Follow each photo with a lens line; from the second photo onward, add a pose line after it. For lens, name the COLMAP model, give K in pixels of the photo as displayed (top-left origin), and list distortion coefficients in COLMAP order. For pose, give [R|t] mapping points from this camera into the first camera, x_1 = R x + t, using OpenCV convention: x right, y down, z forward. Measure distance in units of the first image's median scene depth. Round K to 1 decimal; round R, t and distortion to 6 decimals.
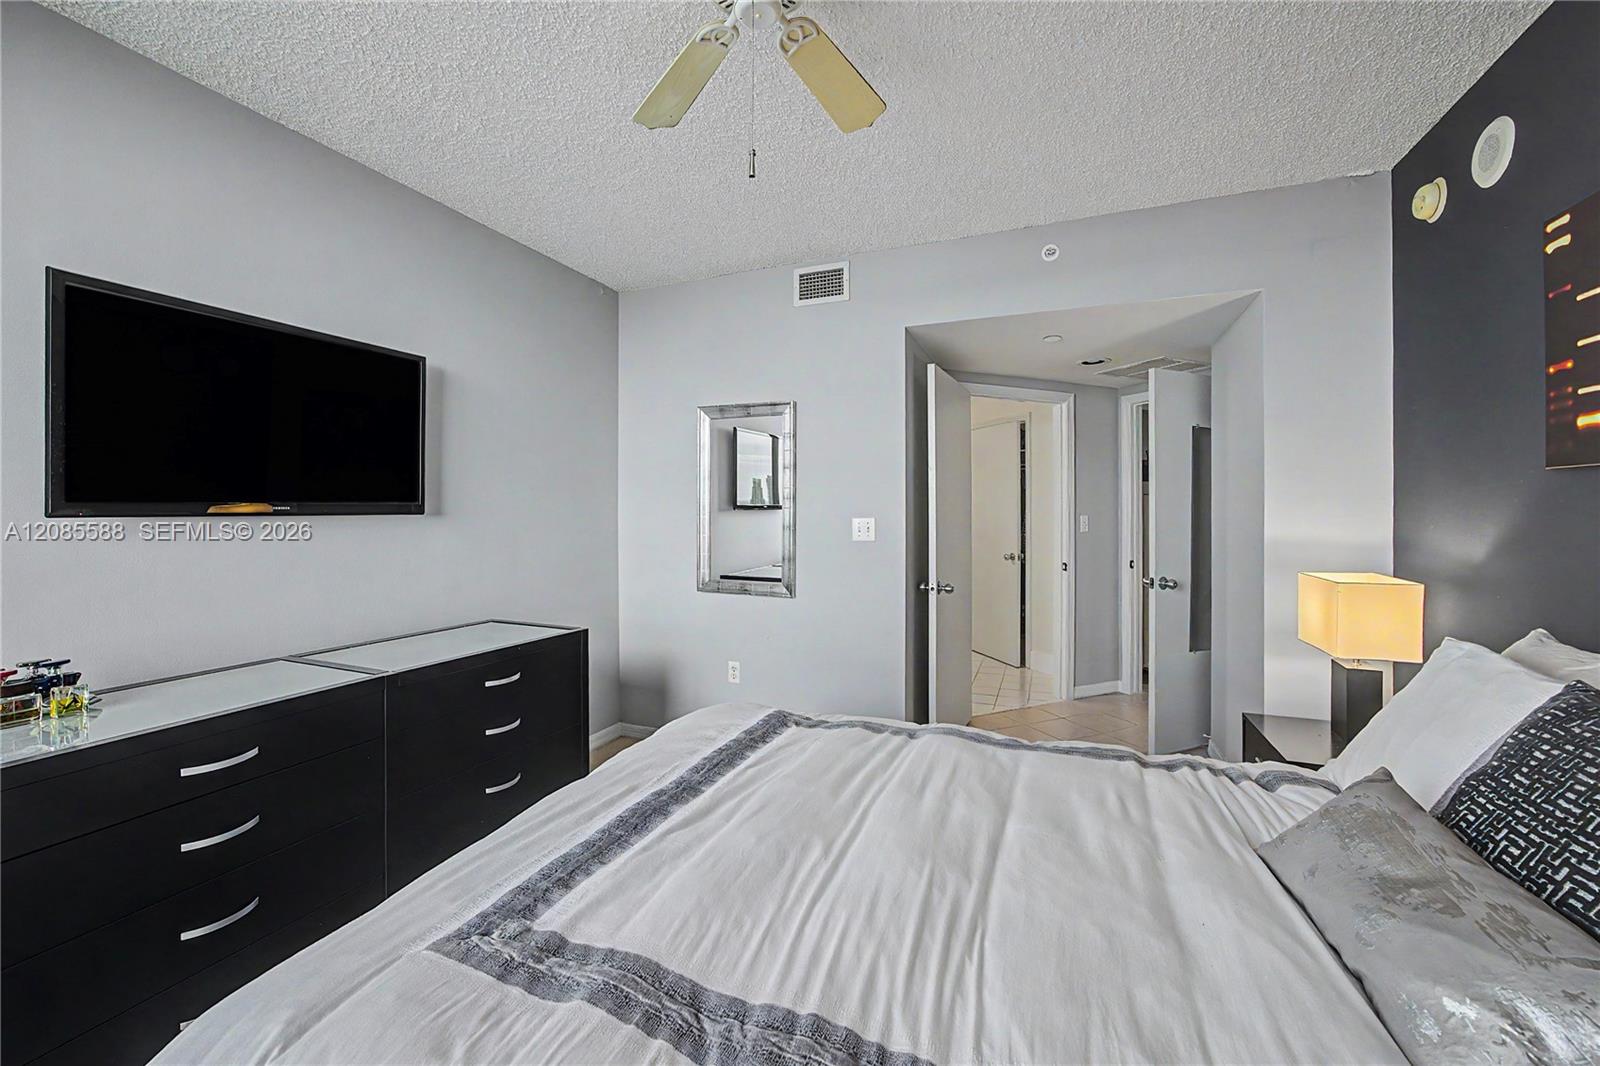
lens RADIAL K [[627.6, 0, 797.8], [0, 627.6, 537.0], [0, 0, 1]] dist [-0.031312, 0.010646]
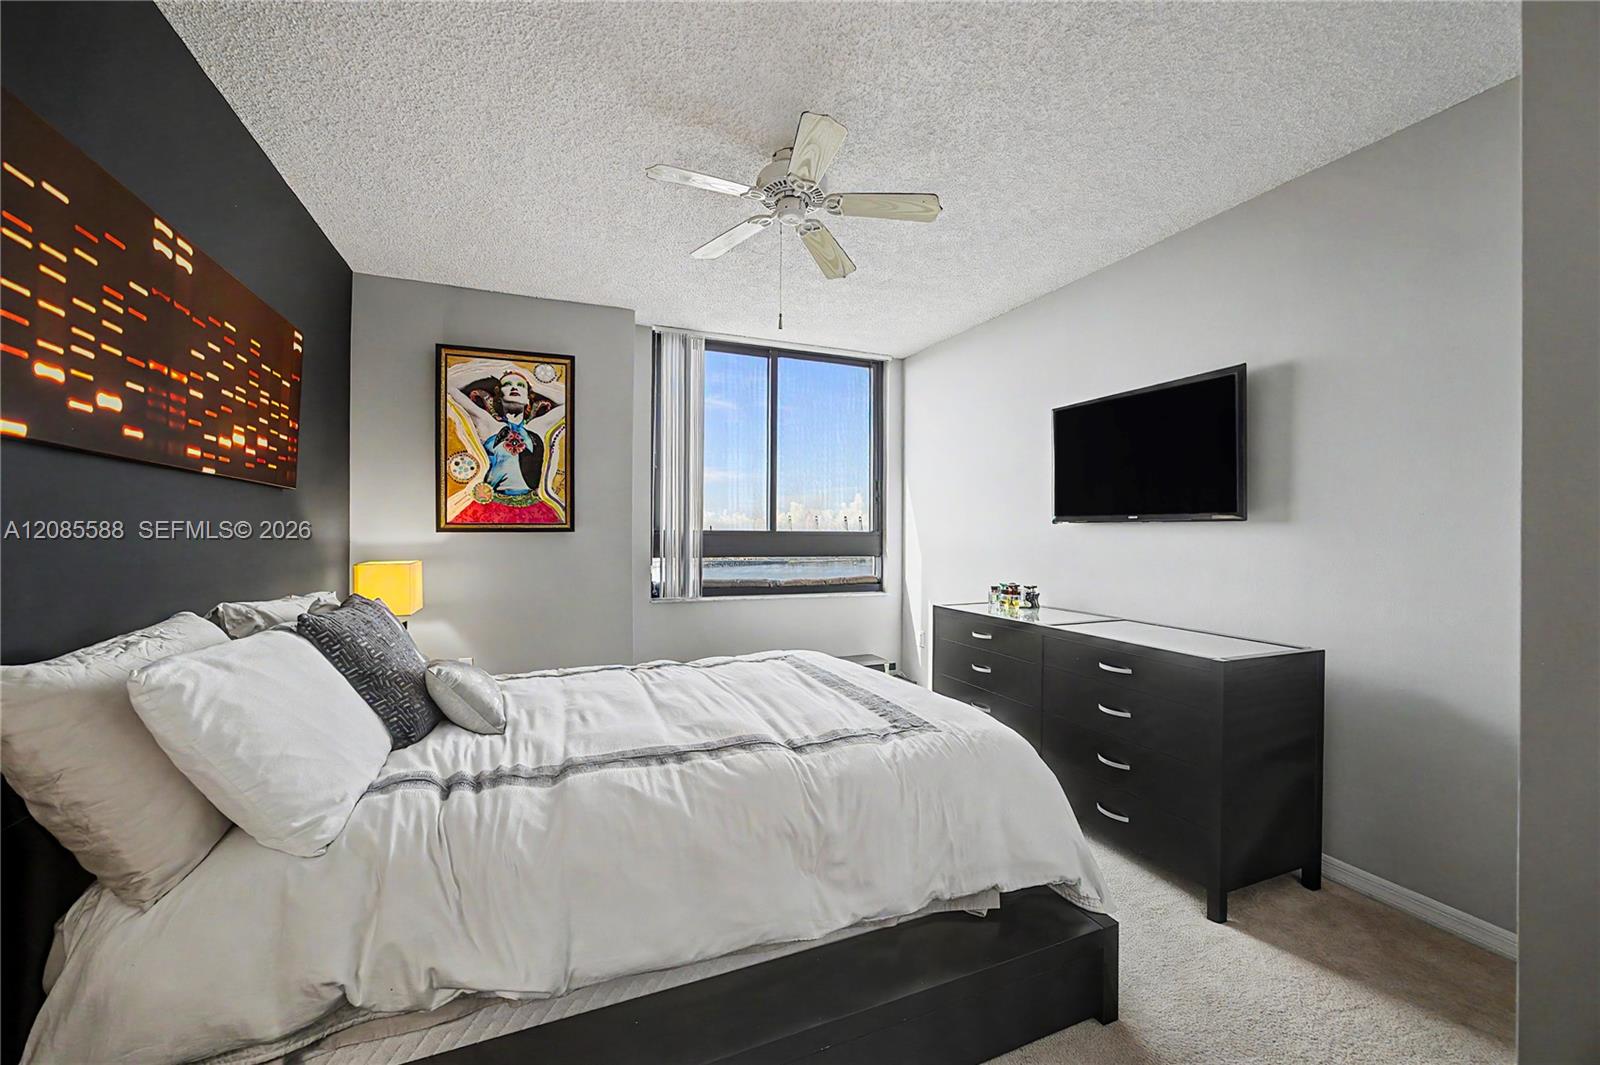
lens RADIAL K [[627.6, 0, 797.8], [0, 627.6, 536.5], [0, 0, 1]] dist [-0.031312, 0.010646]
pose [[-0.724779, -0.001259, -0.688980, 0.911784], [-0.030087, 0.999102, 0.029824, -0.027022], [0.688324, 0.042345, -0.724166, 1.859708]]
